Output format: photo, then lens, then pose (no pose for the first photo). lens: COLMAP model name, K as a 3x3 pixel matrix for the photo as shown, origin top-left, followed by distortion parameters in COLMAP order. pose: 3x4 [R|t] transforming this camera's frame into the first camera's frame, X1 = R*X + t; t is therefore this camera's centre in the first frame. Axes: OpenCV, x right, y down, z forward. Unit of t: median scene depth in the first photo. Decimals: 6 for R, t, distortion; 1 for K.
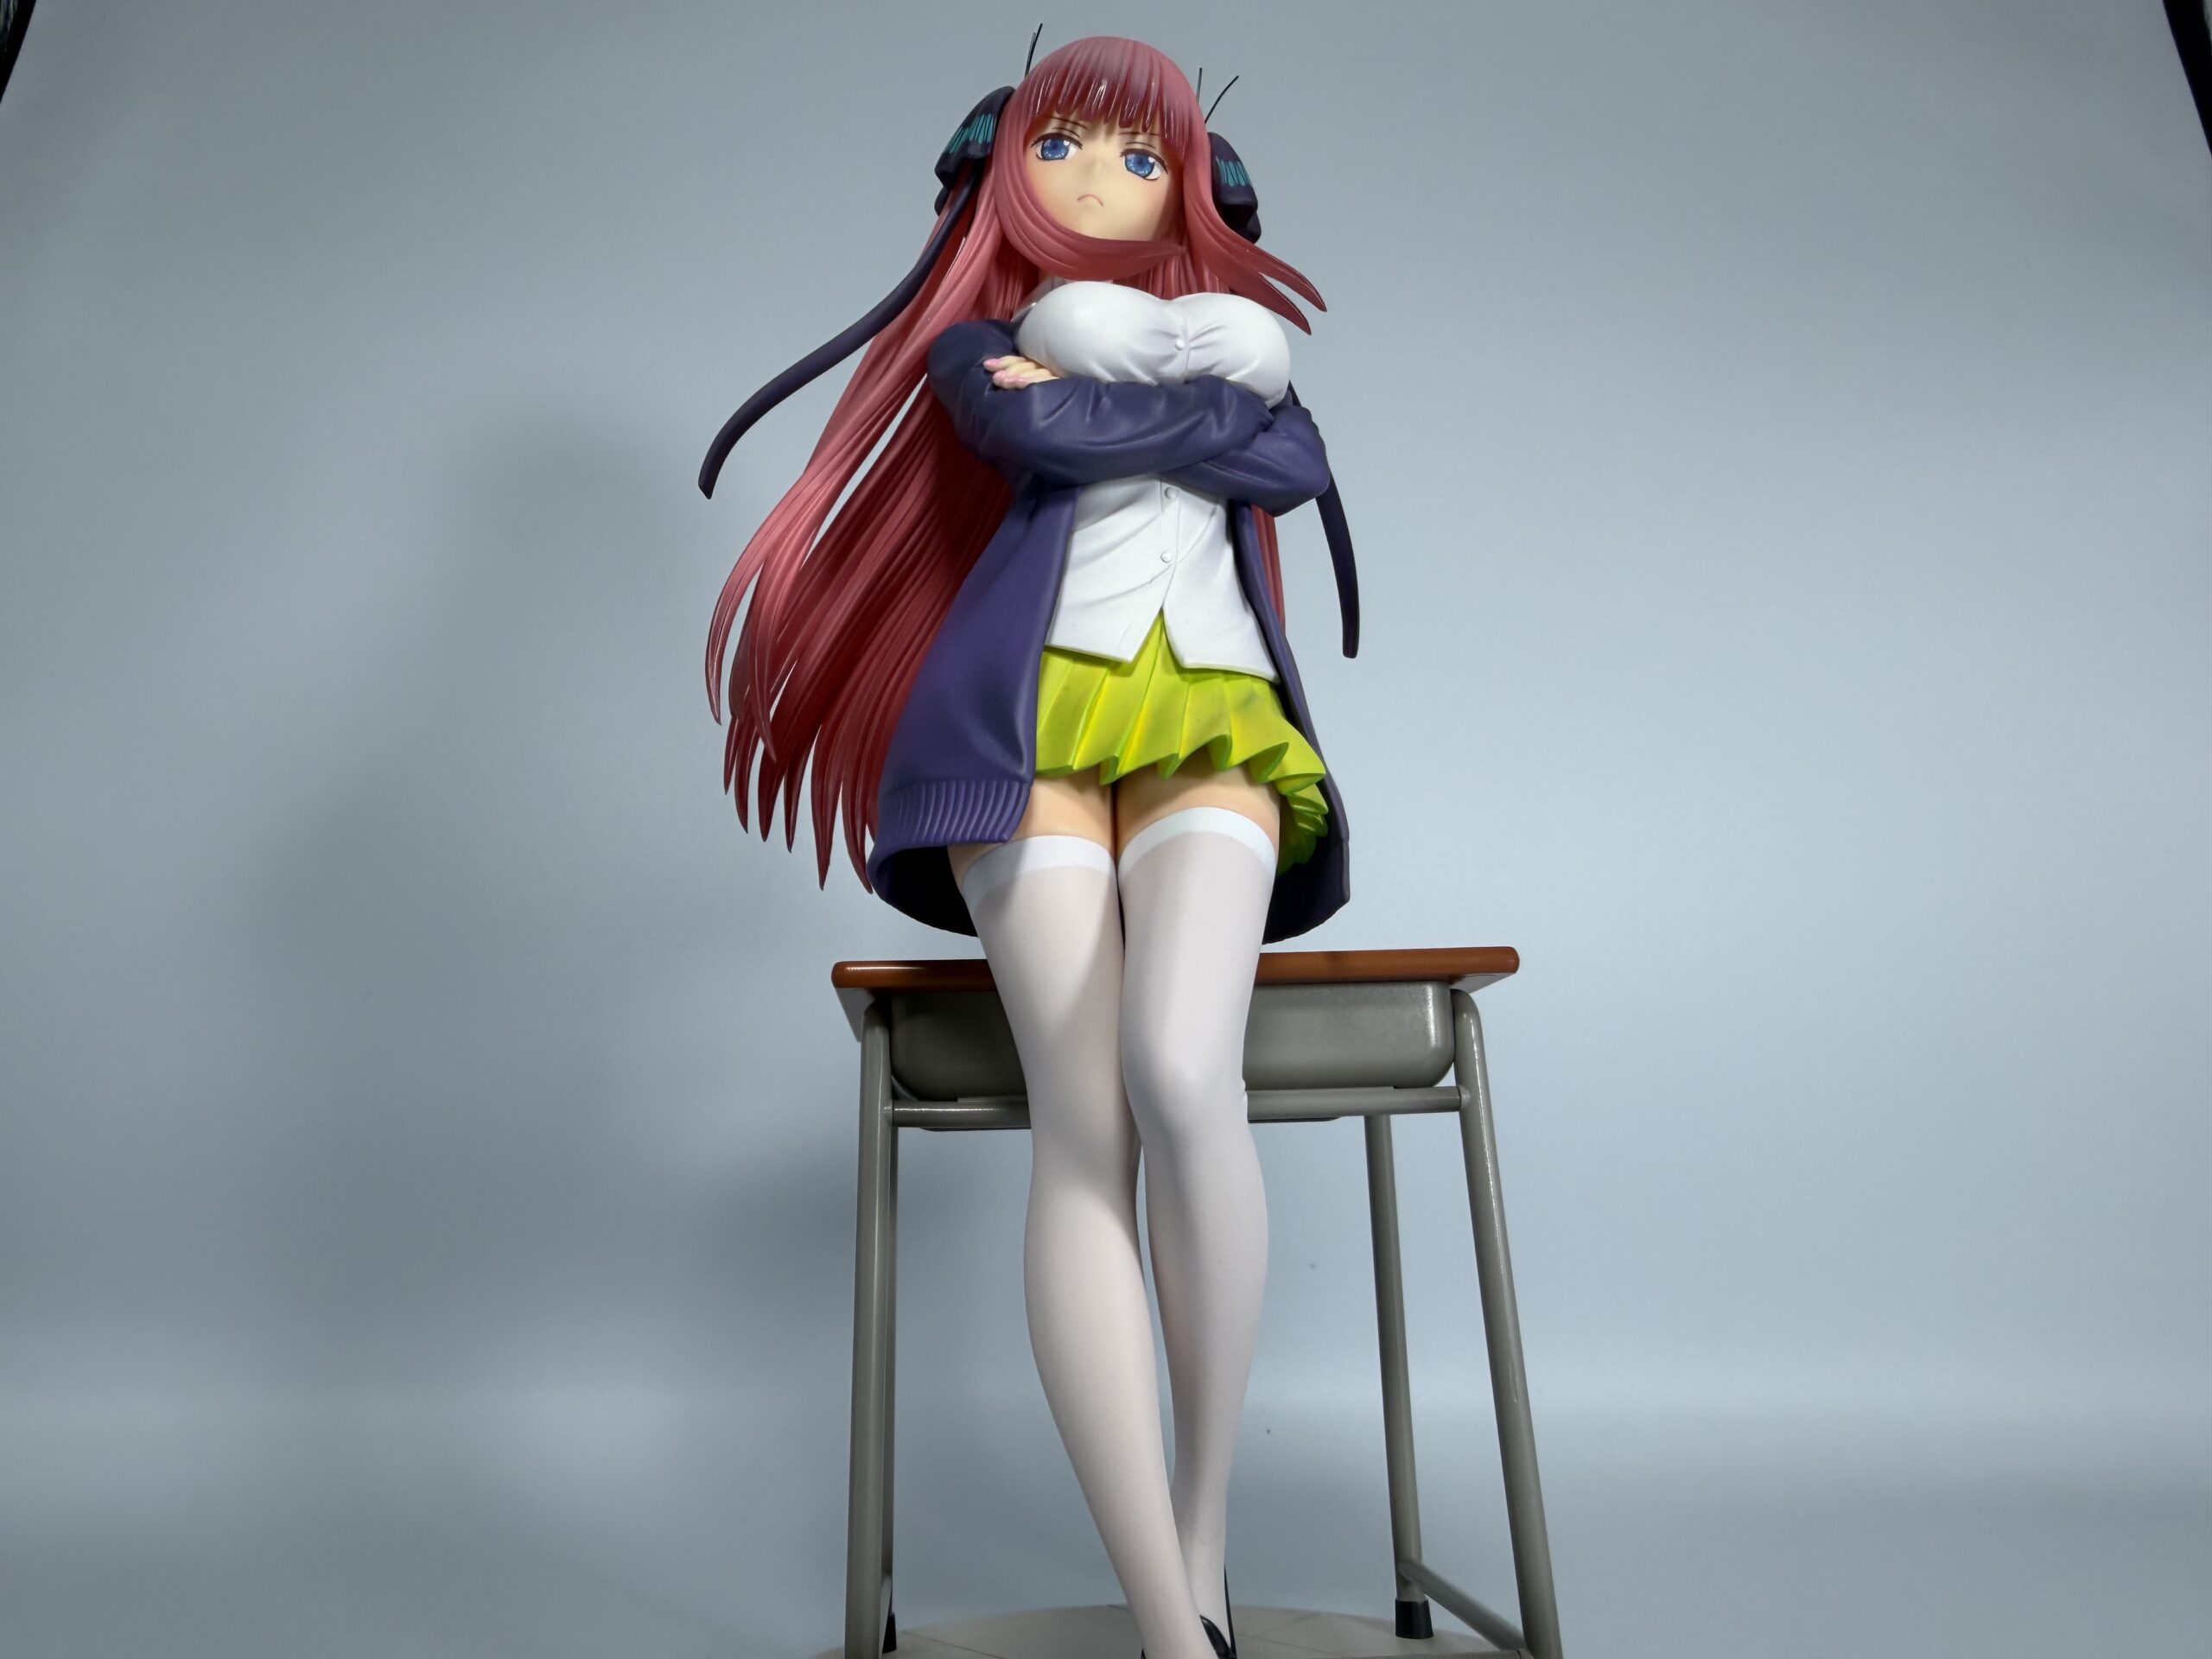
lens RADIAL K [[1510.4, 0, 1106.0], [0, 1510.4, 829.5], [0, 0, 1]] dist [-0.000155, -0.000685]
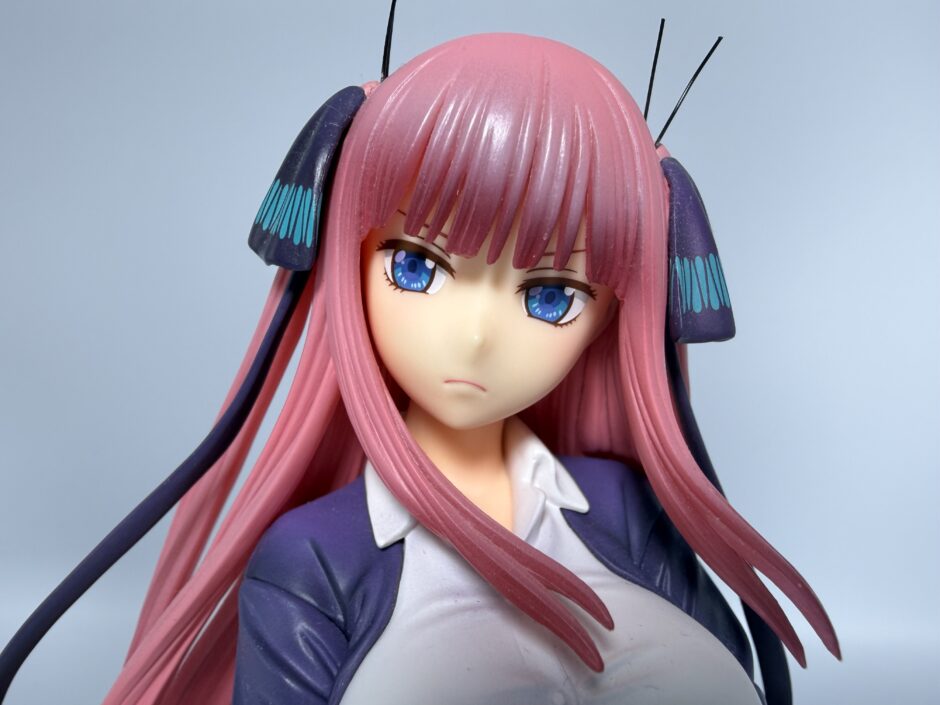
lens RADIAL K [[765.9, 0, 470.0], [0, 765.9, 352.5], [0, 0, 1]] dist [-0.001676, -0.000683]
pose [[0.995196, 0.024397, -0.094813, 0.021329], [0.006136, 0.951006, 0.309113, -0.539557], [0.097709, -0.308210, 0.946287, 0.728483]]
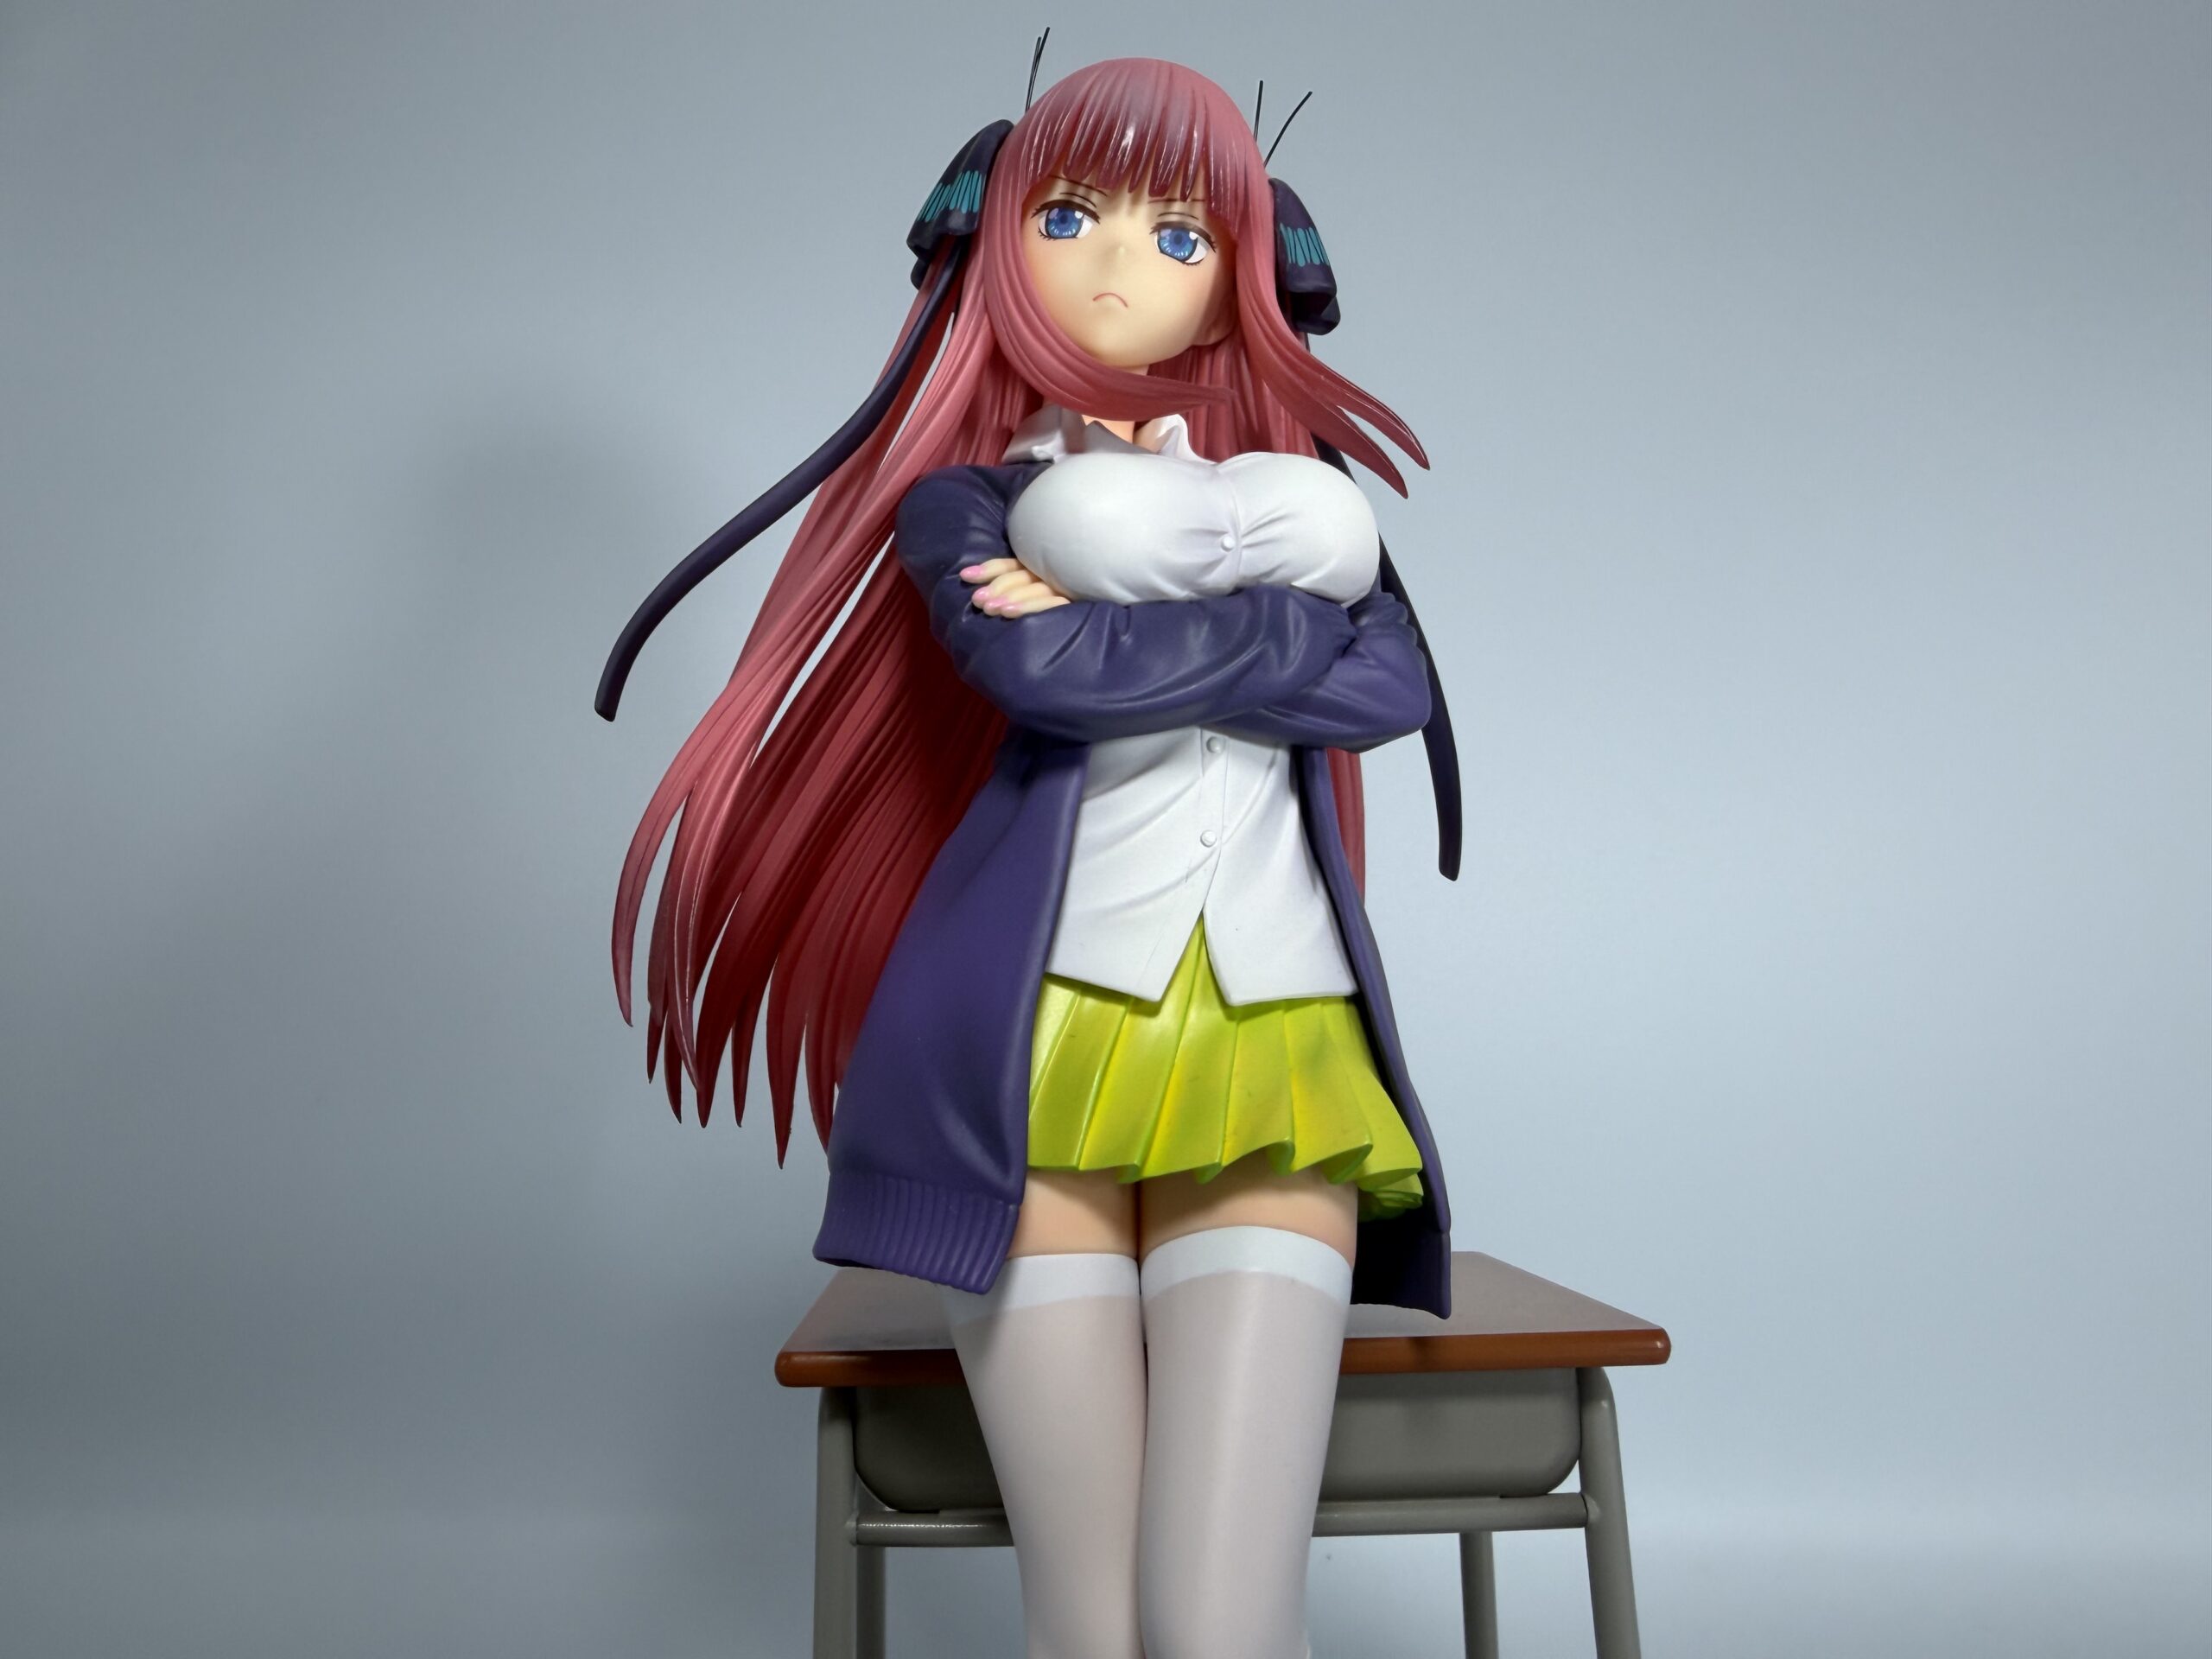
lens RADIAL K [[1537.3, 0, 1106.0], [0, 1537.3, 829.5], [0, 0, 1]] dist [-0.000899, 0.000248]
pose [[0.999208, 0.000679, -0.039793, 0.018364], [0.003217, 0.995205, 0.097757, -0.237770], [0.039668, -0.097807, 0.994414, 0.229384]]
